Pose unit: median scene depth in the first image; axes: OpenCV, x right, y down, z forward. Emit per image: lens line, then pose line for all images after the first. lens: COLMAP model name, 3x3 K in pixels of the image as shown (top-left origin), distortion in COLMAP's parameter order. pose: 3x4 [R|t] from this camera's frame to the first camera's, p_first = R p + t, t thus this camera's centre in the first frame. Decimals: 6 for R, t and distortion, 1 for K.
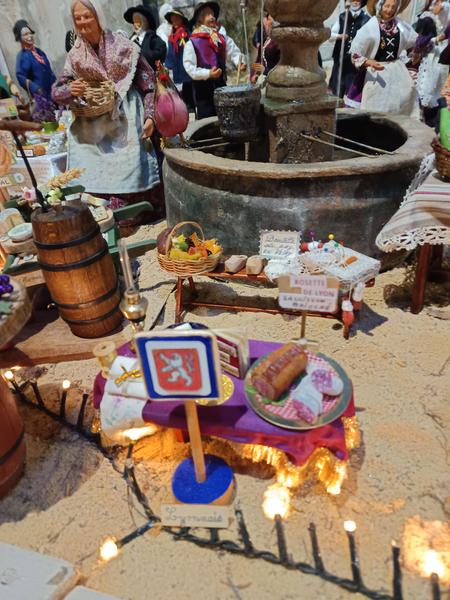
lens RADIAL K [[412.0, 0, 225.0], [0, 412.0, 300.0], [0, 0, 1]] dist [0.064438, -0.089284]
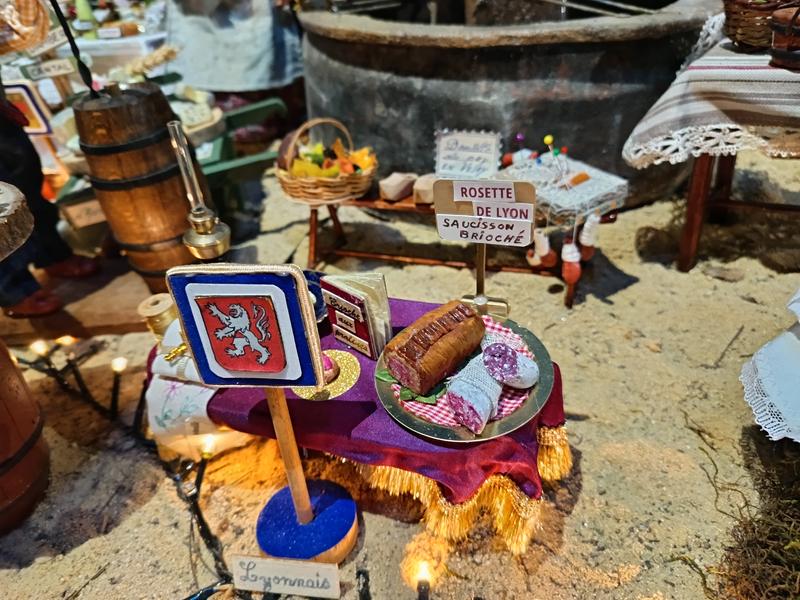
lens RADIAL K [[571.4, 0, 400.0], [0, 571.4, 300.0], [0, 0, 1]] dist [0.001140, -0.028421]
pose [[0.998259, 0.022434, -0.054558, 0.097137], [-0.019784, 0.998620, 0.048642, 0.051627], [0.055574, -0.047478, 0.997325, 0.145633]]
